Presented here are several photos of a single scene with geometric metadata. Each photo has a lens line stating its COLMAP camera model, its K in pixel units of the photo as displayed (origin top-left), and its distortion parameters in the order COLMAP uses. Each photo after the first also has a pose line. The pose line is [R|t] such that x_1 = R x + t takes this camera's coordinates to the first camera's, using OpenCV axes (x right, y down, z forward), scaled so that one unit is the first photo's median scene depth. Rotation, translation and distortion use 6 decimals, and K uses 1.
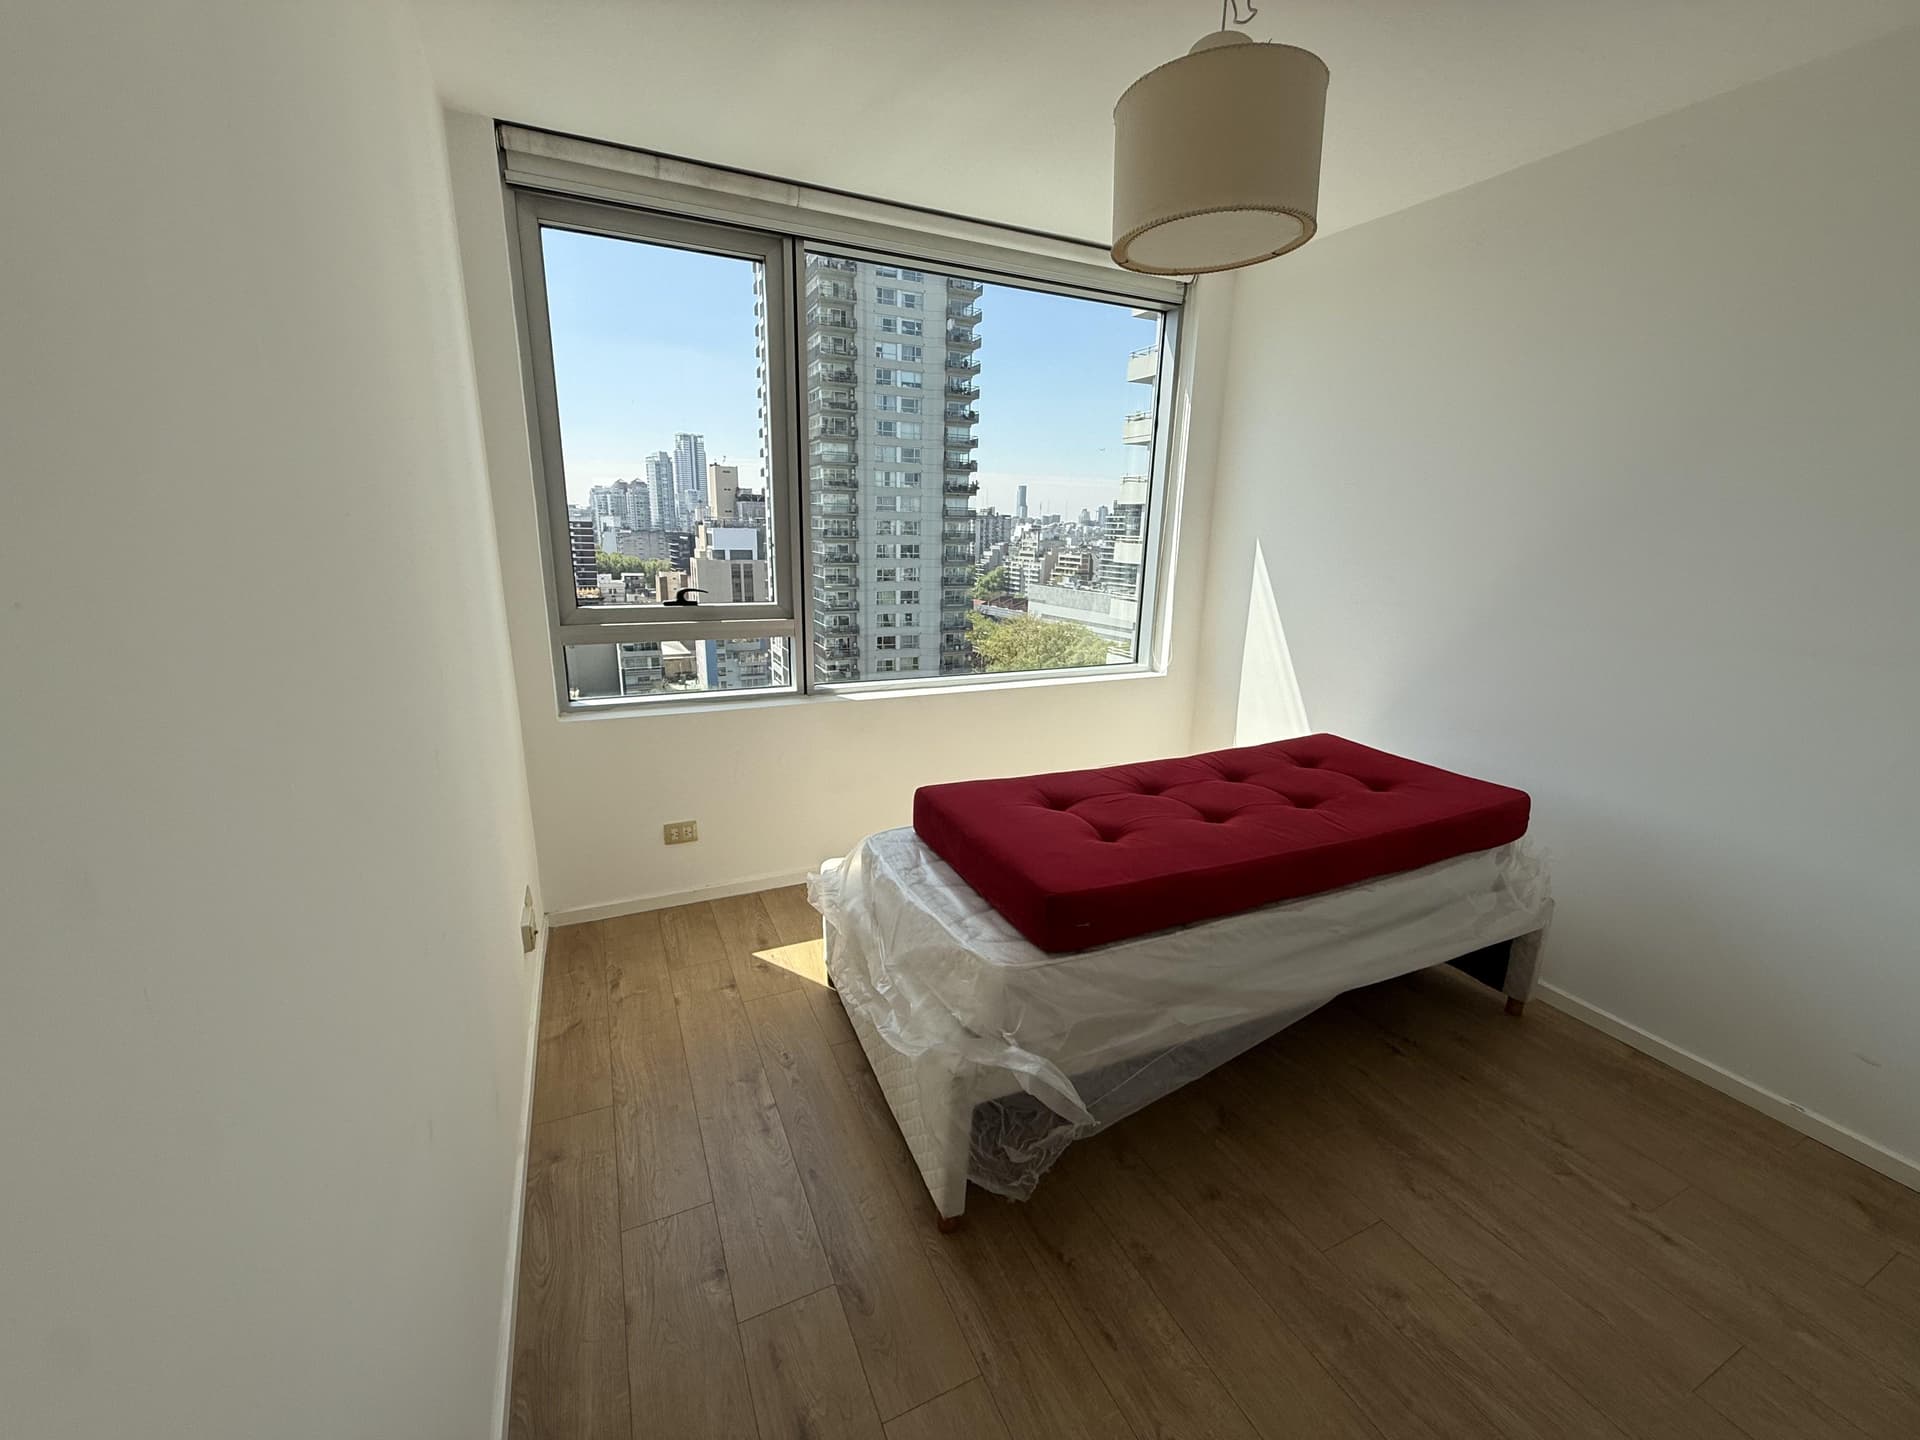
lens RADIAL K [[764.2, 0, 959.1], [0, 764.2, 724.6], [0, 0, 1]] dist [-0.002299, 0.000521]
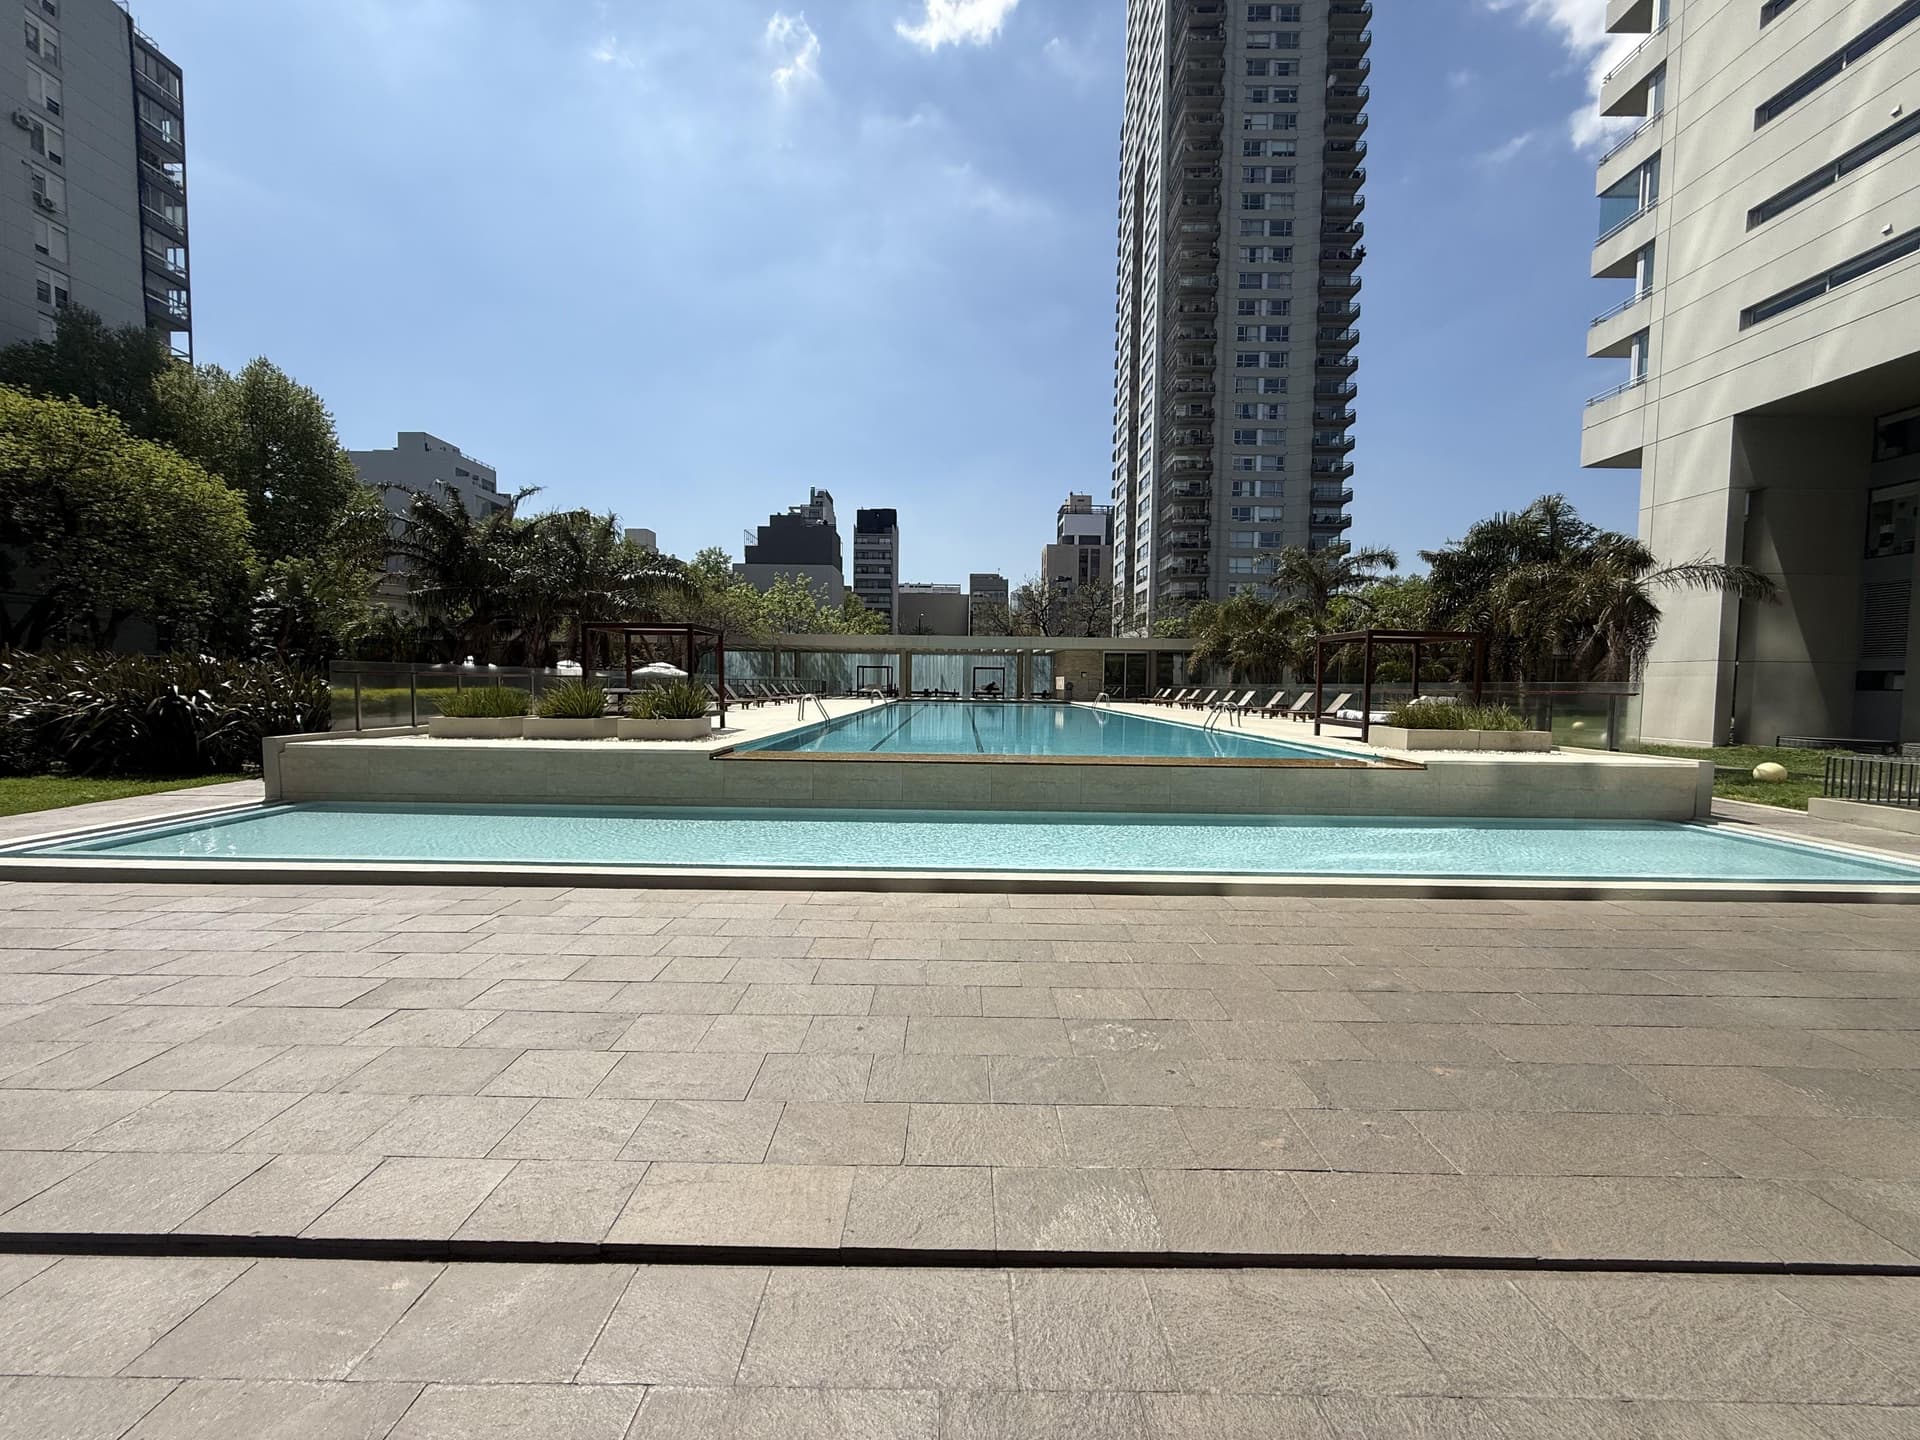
lens RADIAL K [[764.2, 0, 950.5], [0, 764.2, 722.6], [0, 0, 1]] dist [-0.002299, 0.000521]
pose [[0.900365, 0.011782, -0.434976, -0.009374], [-0.103045, 0.976973, -0.186831, 0.270724], [0.422758, 0.213038, 0.880846, 0.098119]]
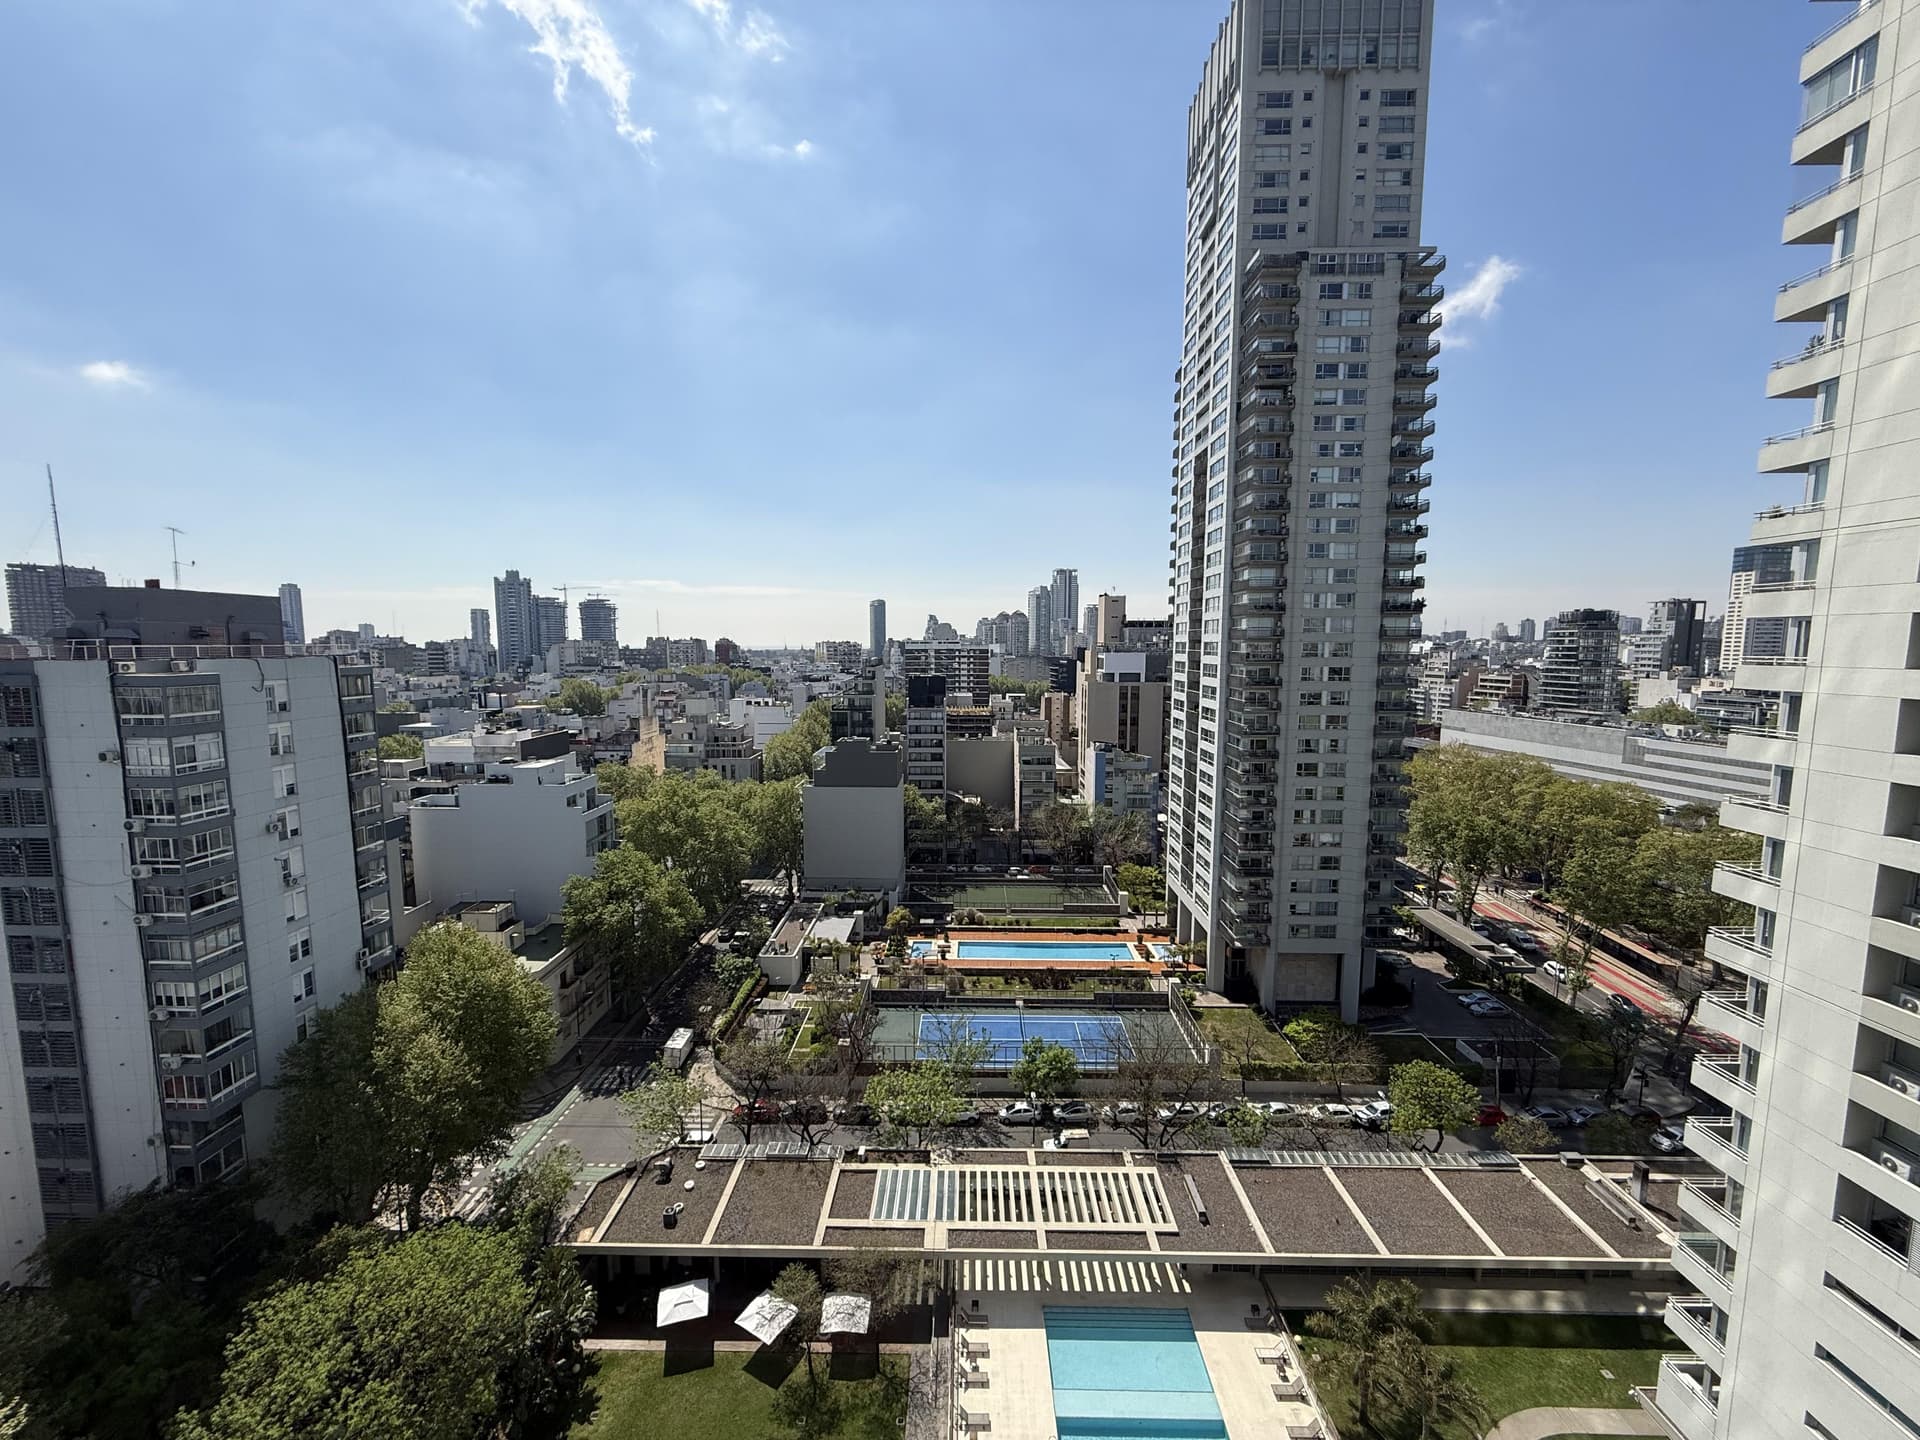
lens RADIAL K [[764.2, 0, 952.3], [0, 764.2, 724.0], [0, 0, 1]] dist [-0.002299, 0.000521]
pose [[0.894925, 0.024284, -0.445555, -0.044846], [-0.093516, 0.986550, -0.134063, 0.002435], [0.436307, 0.161643, 0.885160, -0.016686]]
